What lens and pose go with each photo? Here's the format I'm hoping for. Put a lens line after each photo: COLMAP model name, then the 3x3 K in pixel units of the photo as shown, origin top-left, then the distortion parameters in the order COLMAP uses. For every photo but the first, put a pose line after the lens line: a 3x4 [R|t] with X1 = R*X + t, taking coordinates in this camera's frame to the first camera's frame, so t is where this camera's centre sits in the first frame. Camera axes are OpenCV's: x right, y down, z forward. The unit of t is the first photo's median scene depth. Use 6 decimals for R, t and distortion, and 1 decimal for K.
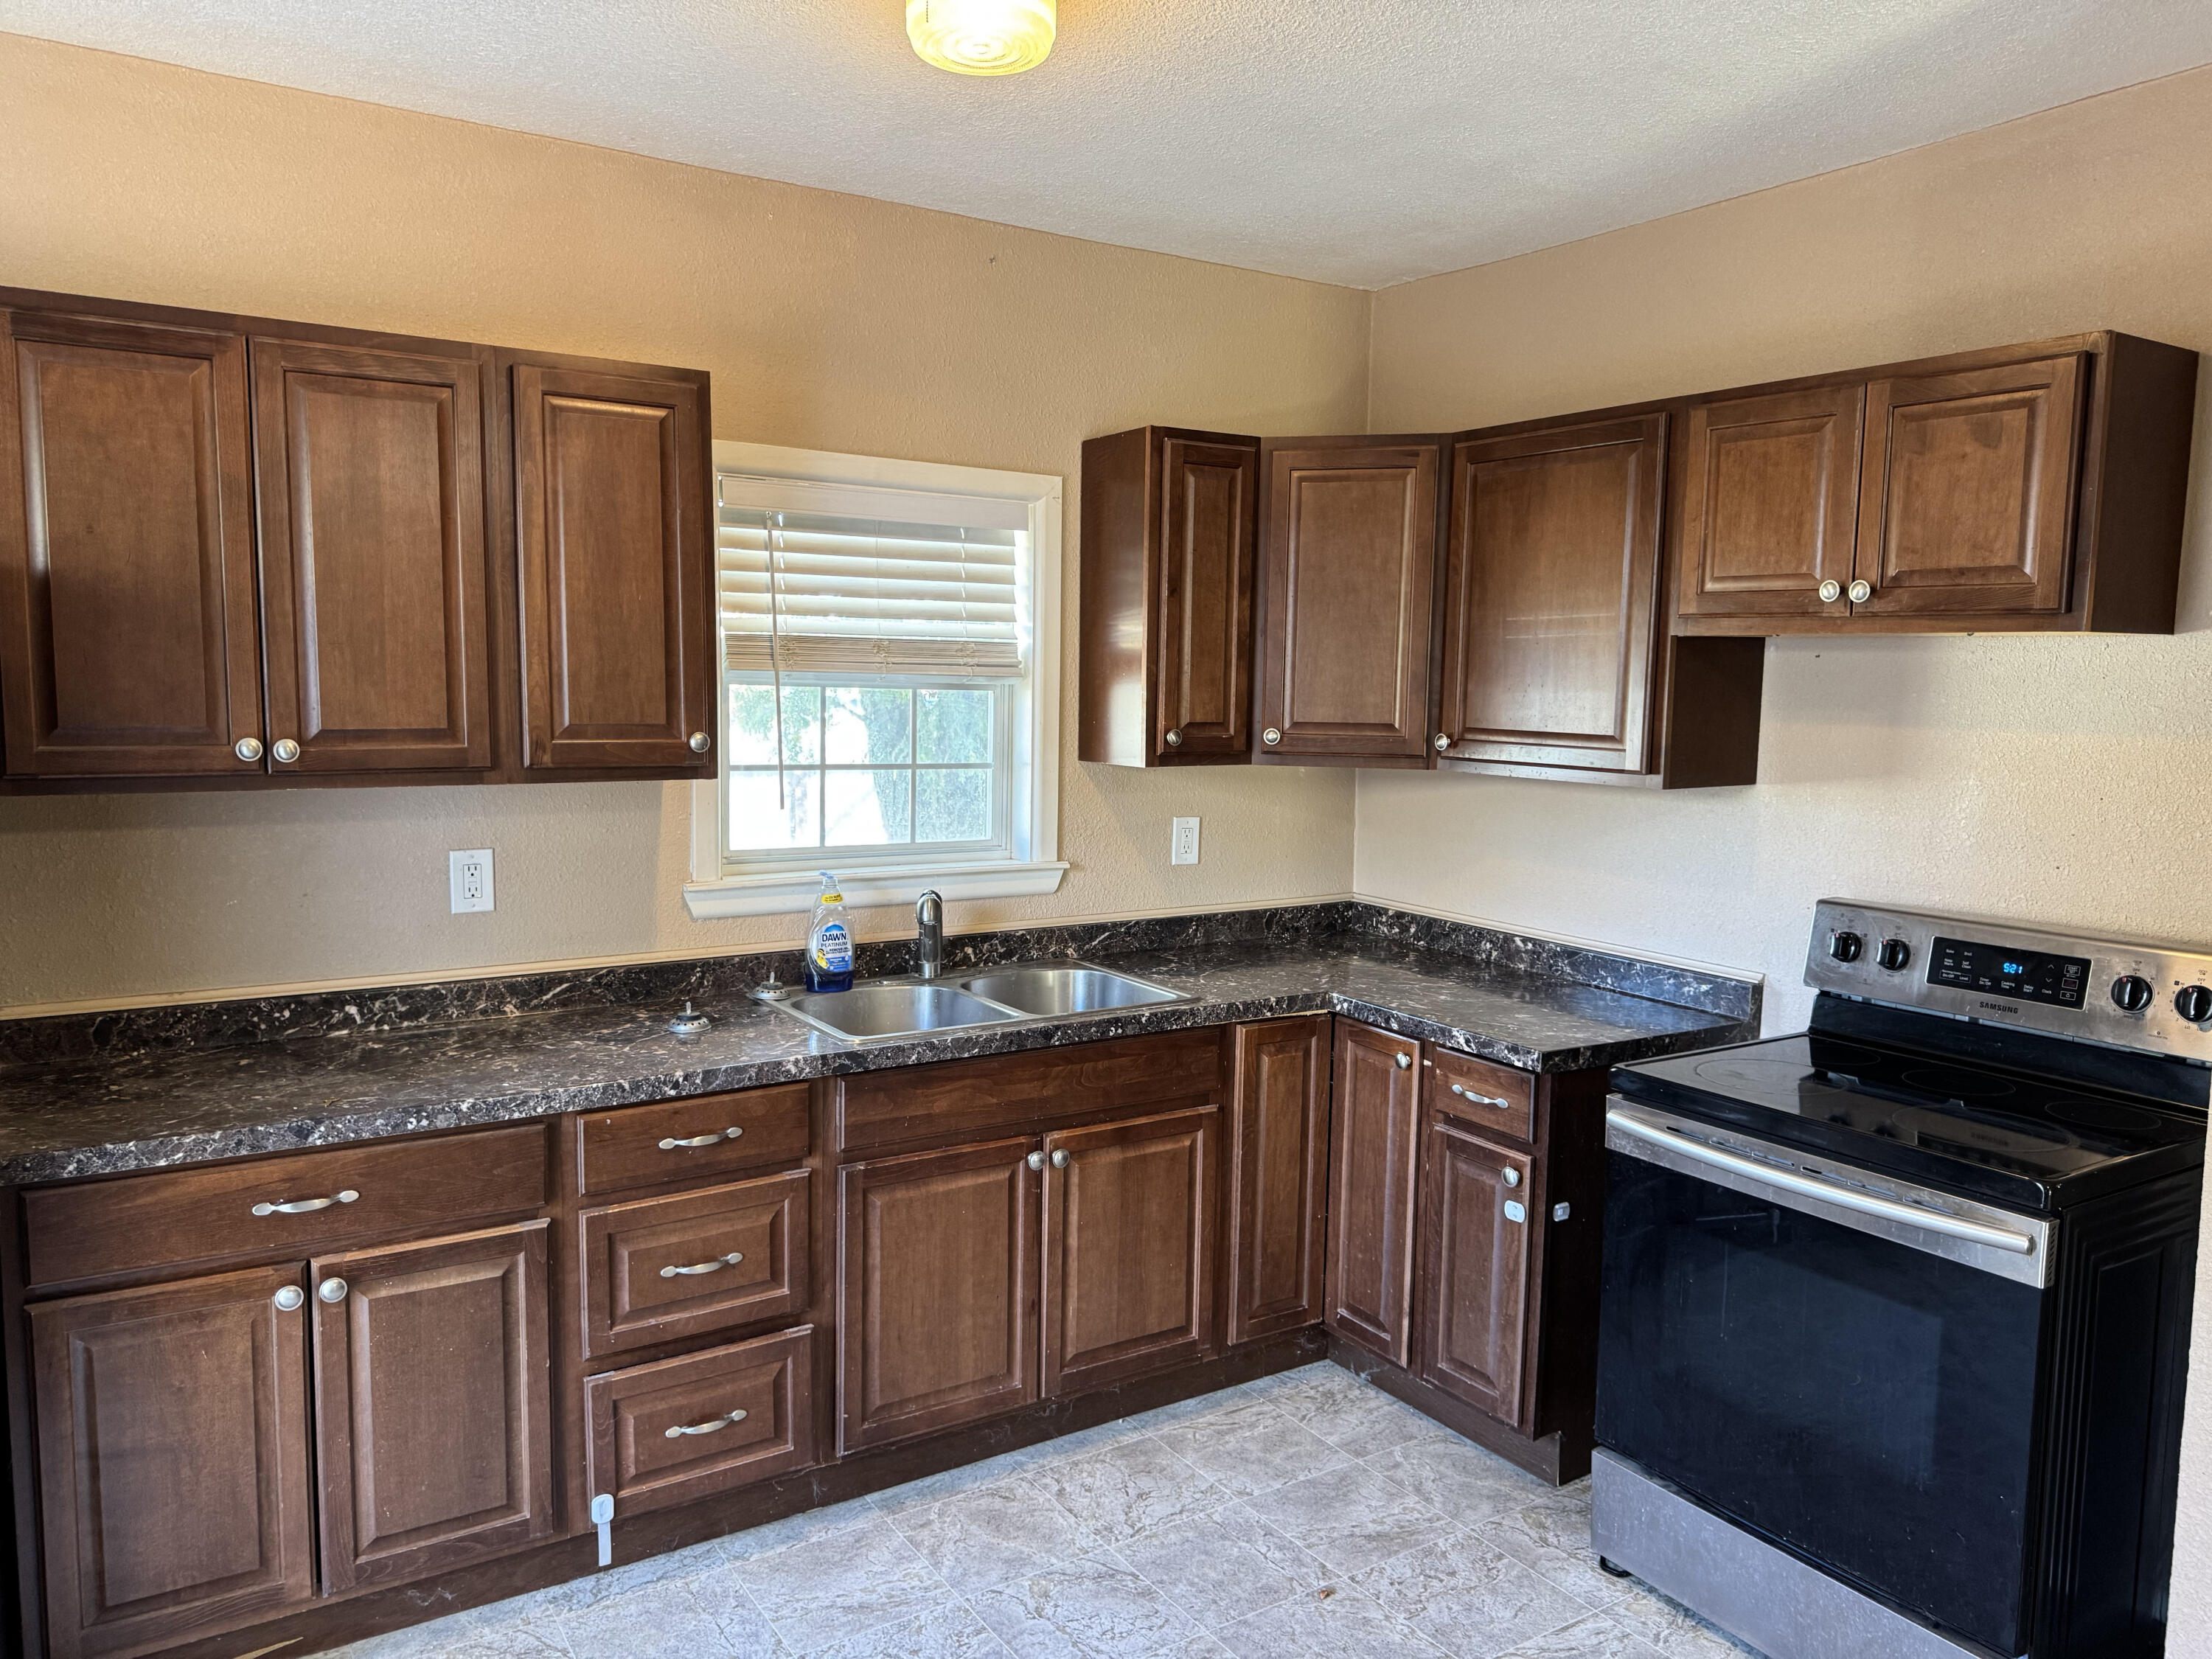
lens RADIAL K [[1539.0, 0, 1106.0], [0, 1539.0, 829.5], [0, 0, 1]] dist [0.095576, -0.130670]
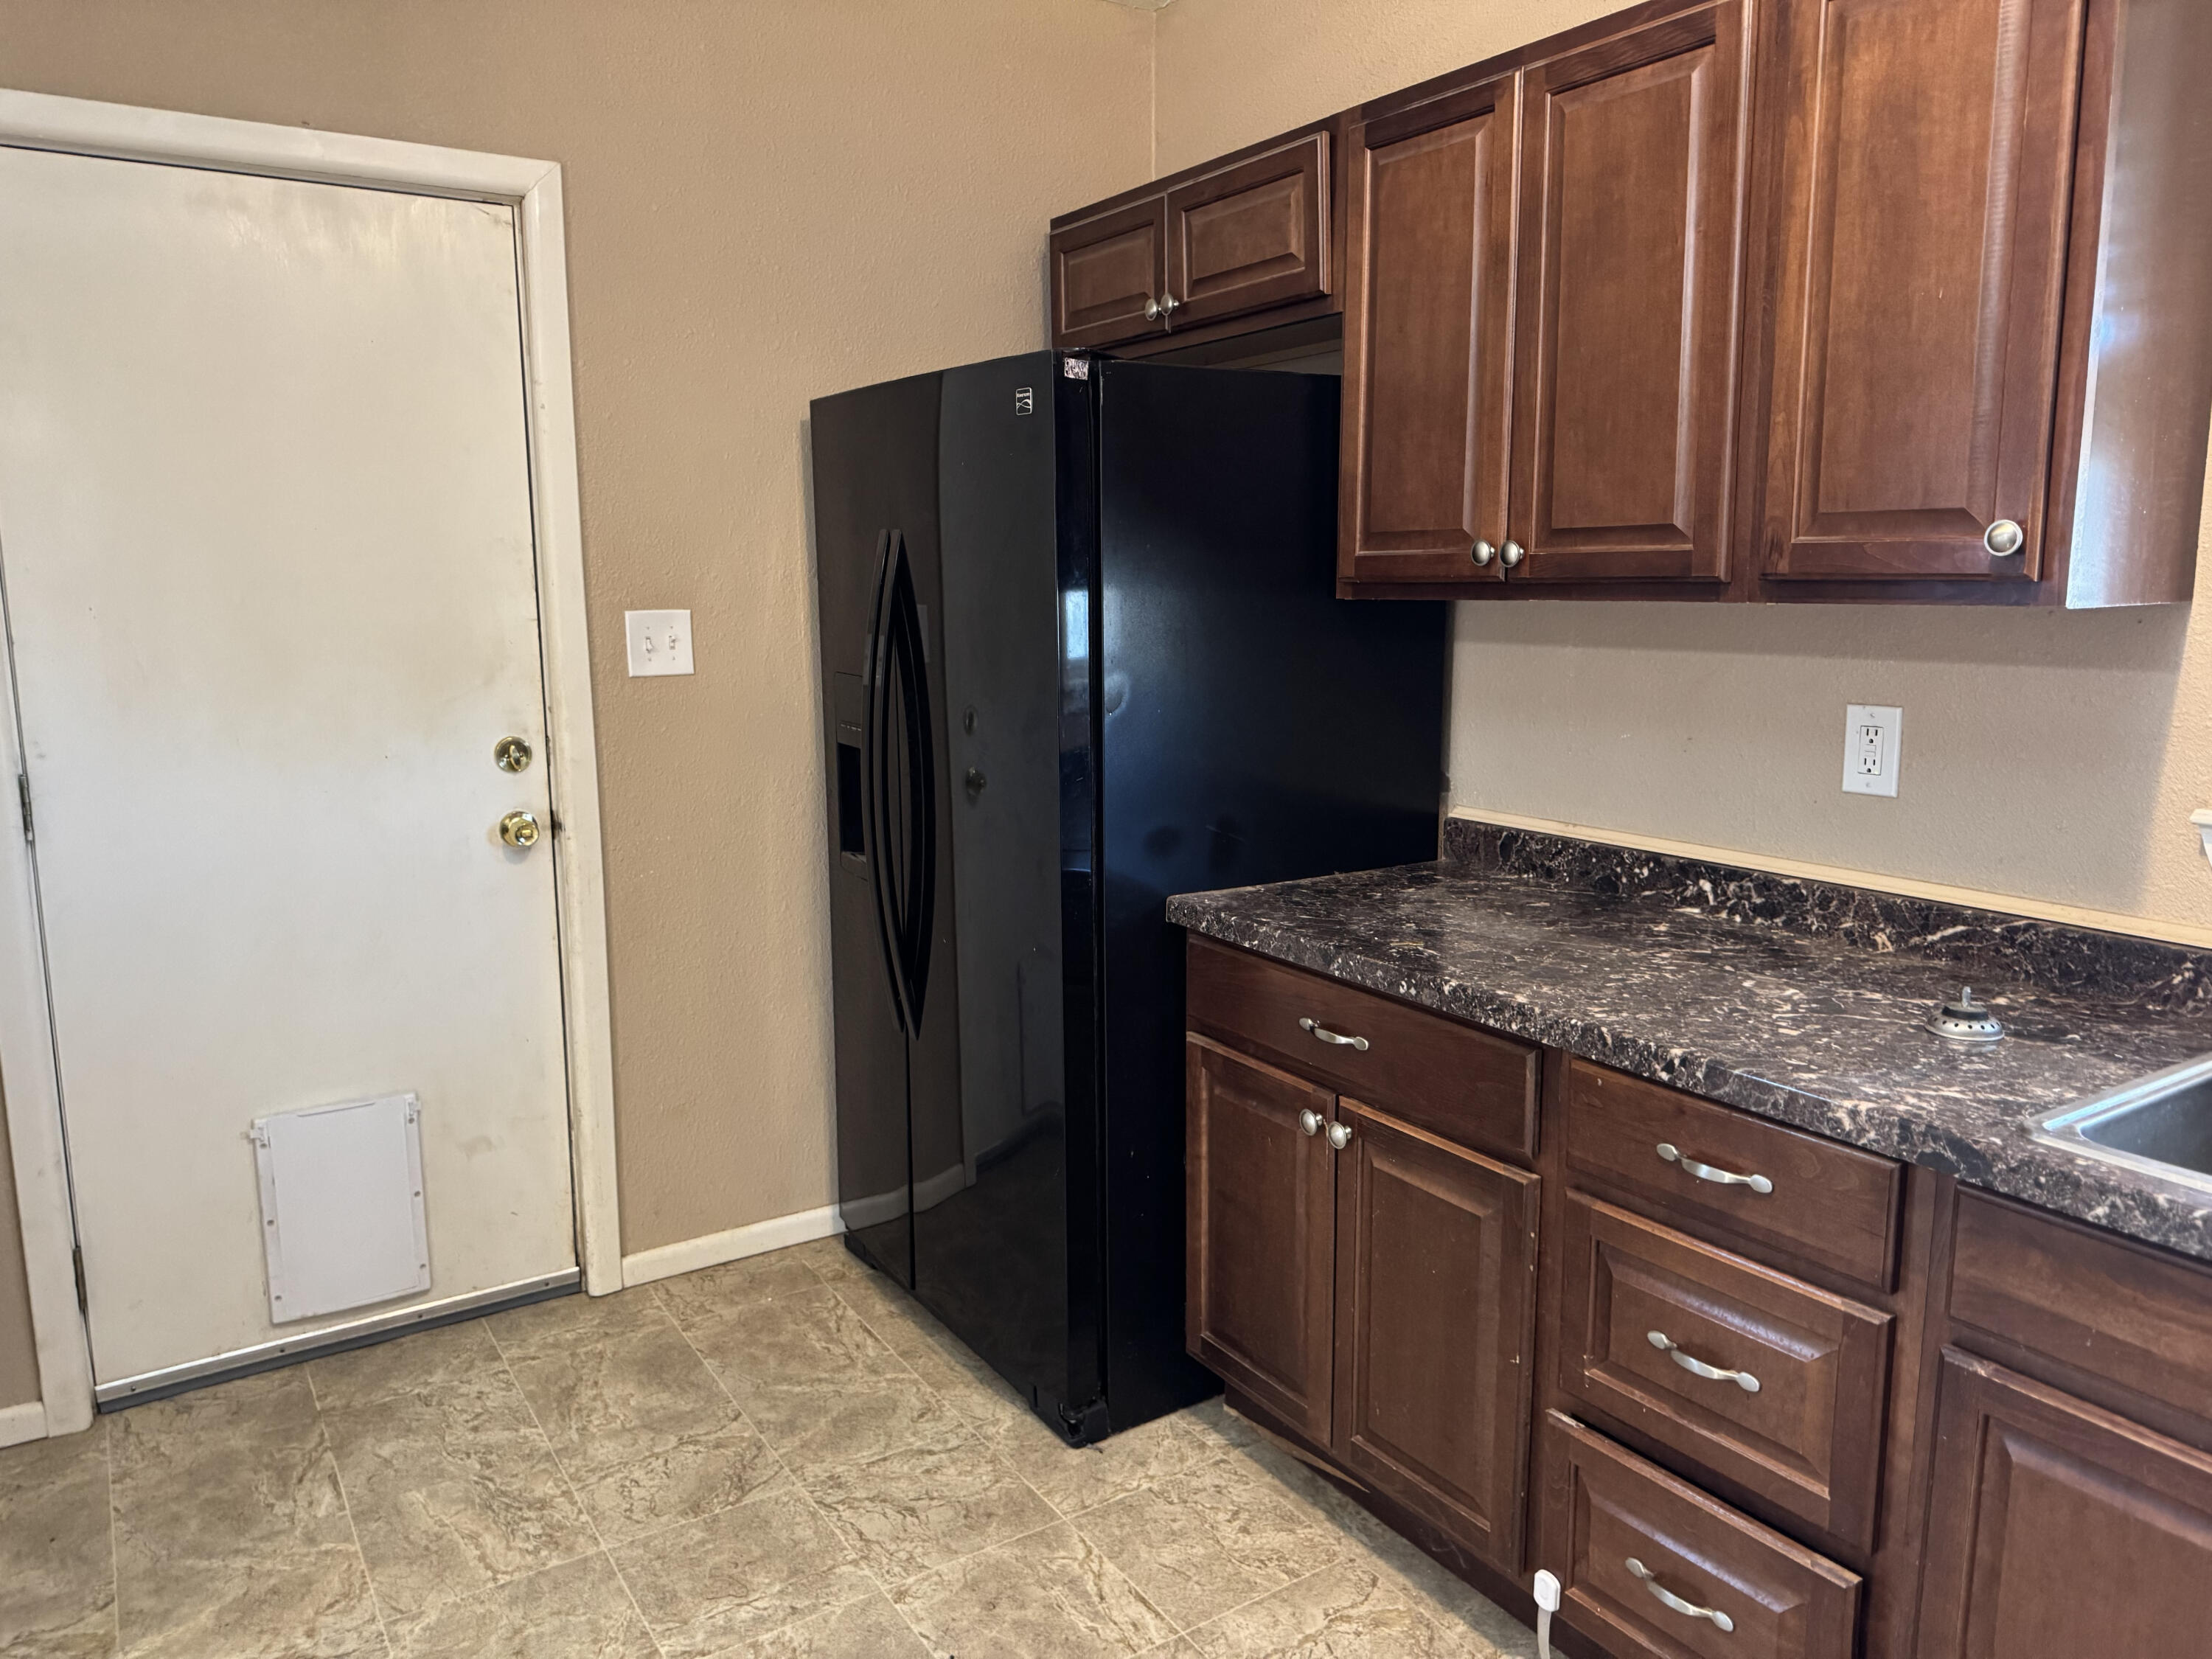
lens RADIAL K [[1553.2, 0, 1101.3], [0, 1553.2, 816.8], [0, 0, 1]] dist [0.026587, -0.044872]
pose [[-0.010855, 0.142082, -0.989795, 0.331949], [-0.085703, 0.986079, 0.142489, -0.008814], [0.996262, 0.086375, 0.001473, 0.715672]]
